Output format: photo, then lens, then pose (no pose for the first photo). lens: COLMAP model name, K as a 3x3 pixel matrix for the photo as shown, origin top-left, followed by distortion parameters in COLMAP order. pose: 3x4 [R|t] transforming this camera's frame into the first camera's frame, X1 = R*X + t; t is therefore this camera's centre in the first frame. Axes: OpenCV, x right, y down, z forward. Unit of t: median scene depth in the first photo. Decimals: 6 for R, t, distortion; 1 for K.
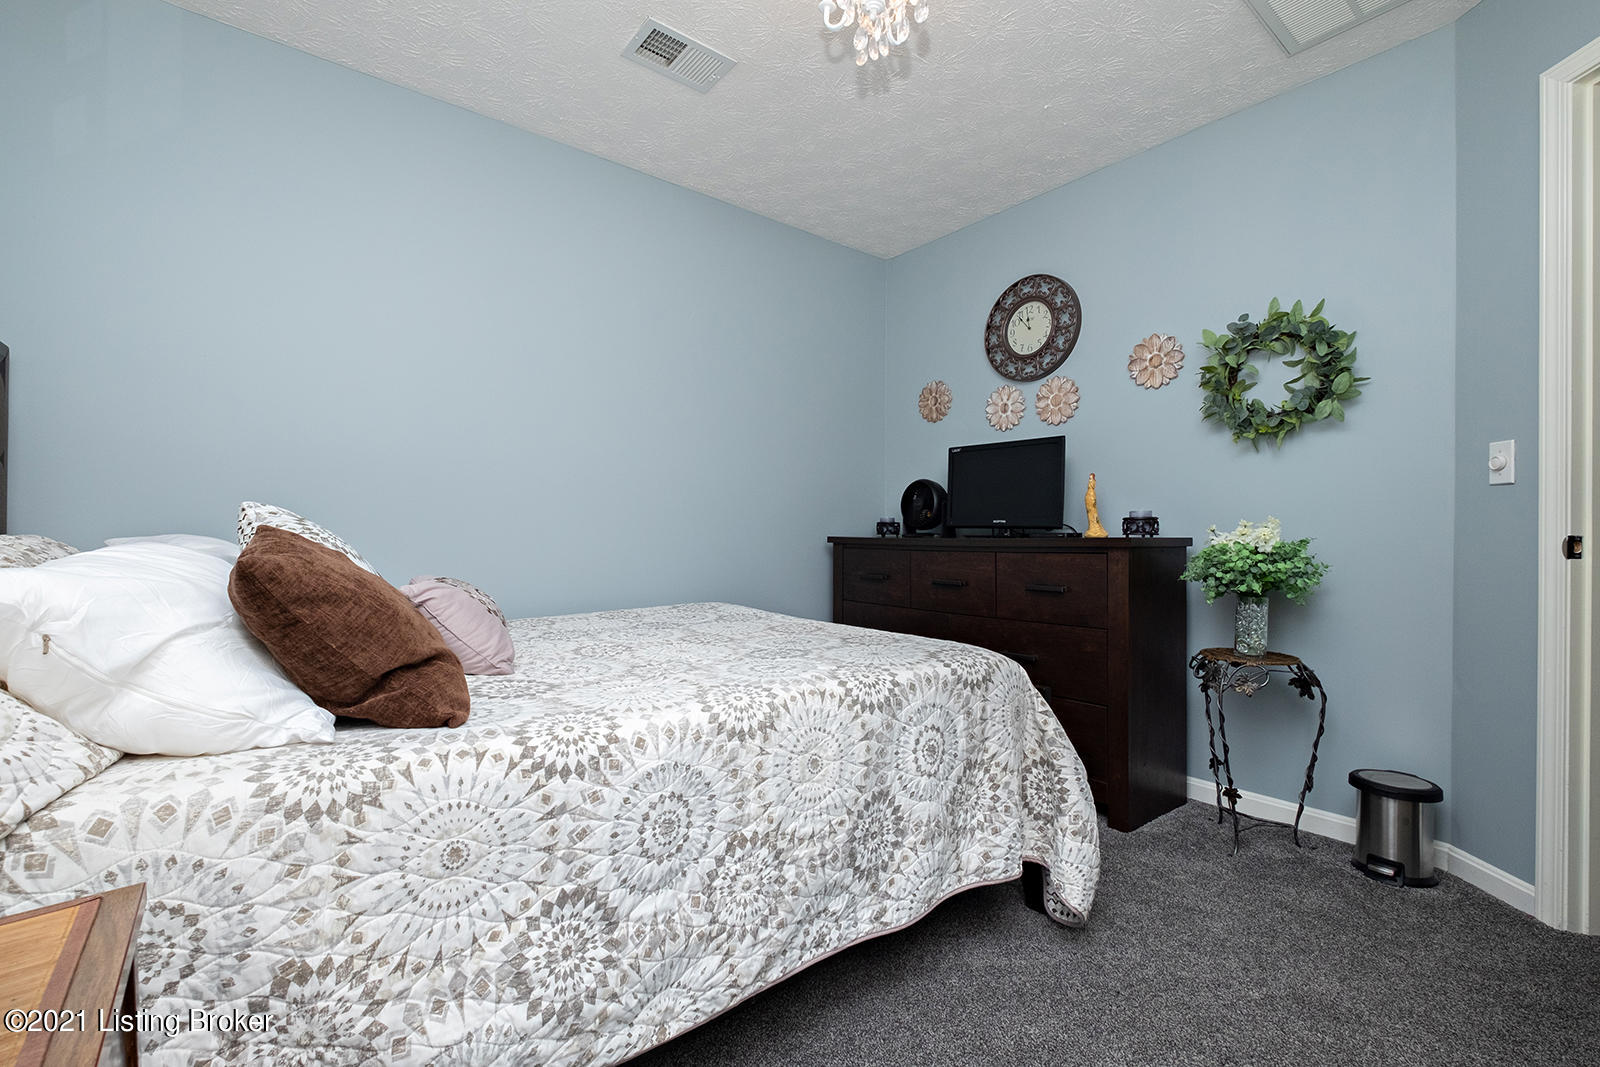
lens RADIAL K [[711.1, 0, 809.4], [0, 711.1, 541.2], [0, 0, 1]] dist [-0.003328, -0.001153]
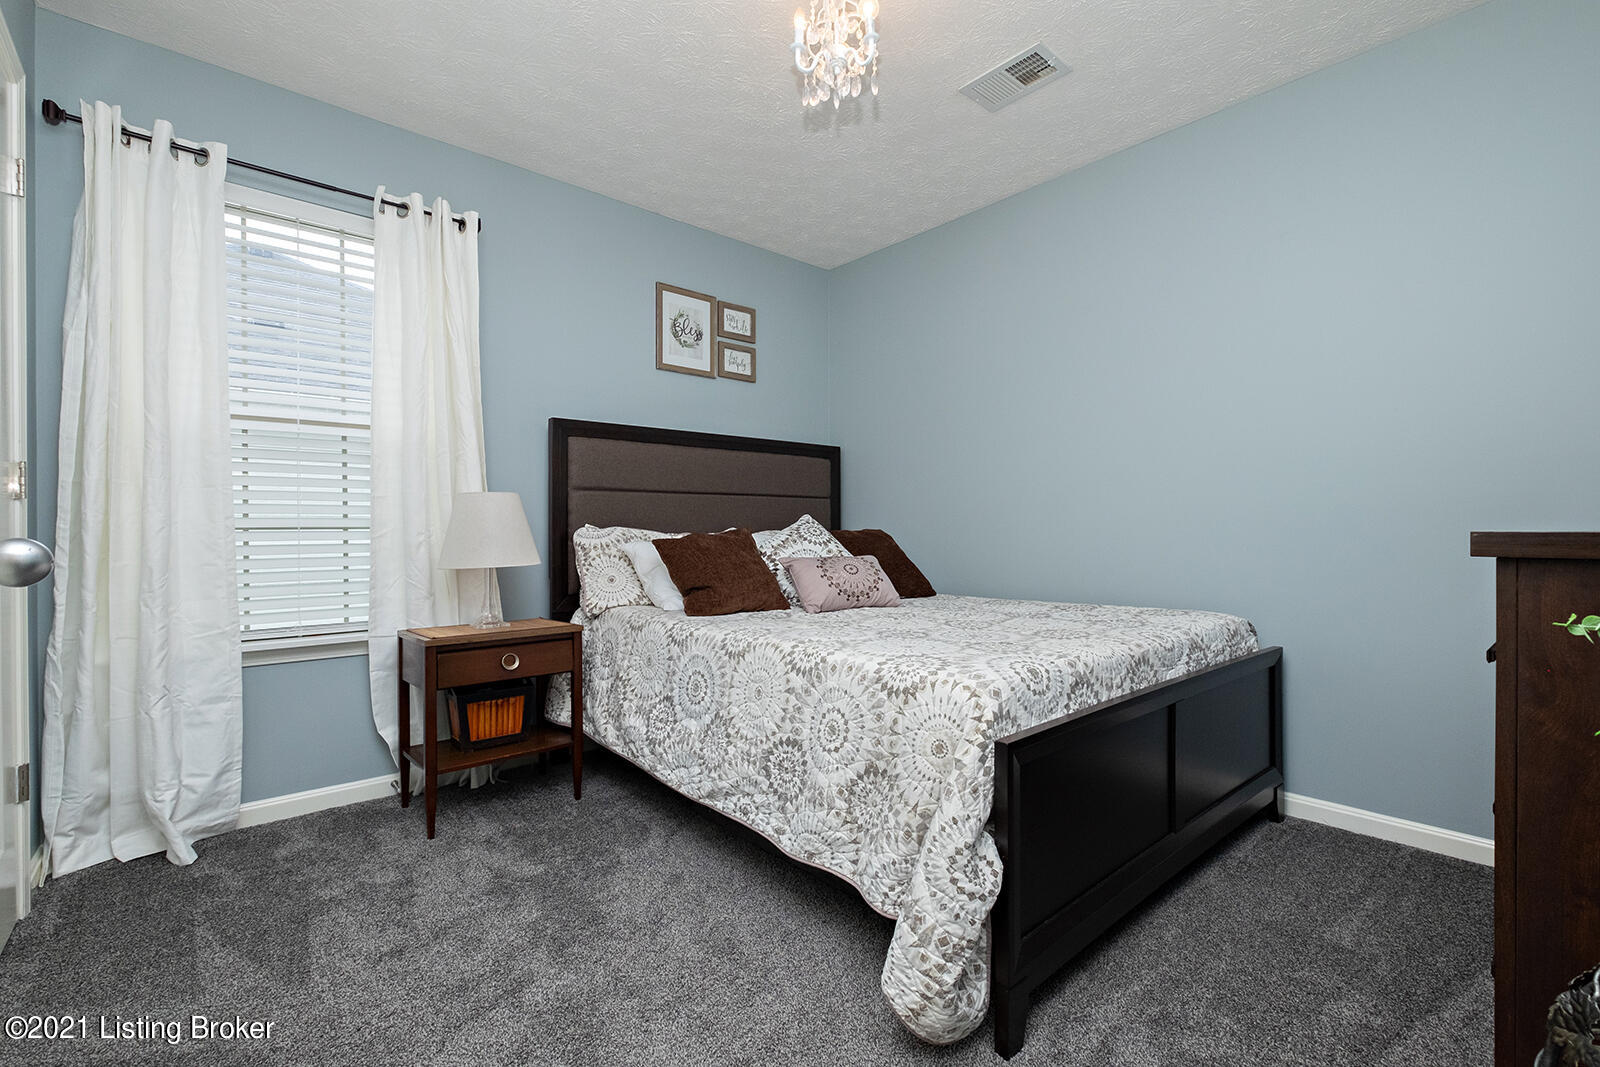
lens RADIAL K [[711.1, 0, 808.9], [0, 711.1, 527.8], [0, 0, 1]] dist [-0.003328, -0.001153]
pose [[0.016517, 0.004886, -0.999852, 1.378965], [0.008261, 0.999953, 0.005023, -0.019745], [0.999829, -0.008342, 0.016476, 1.049348]]
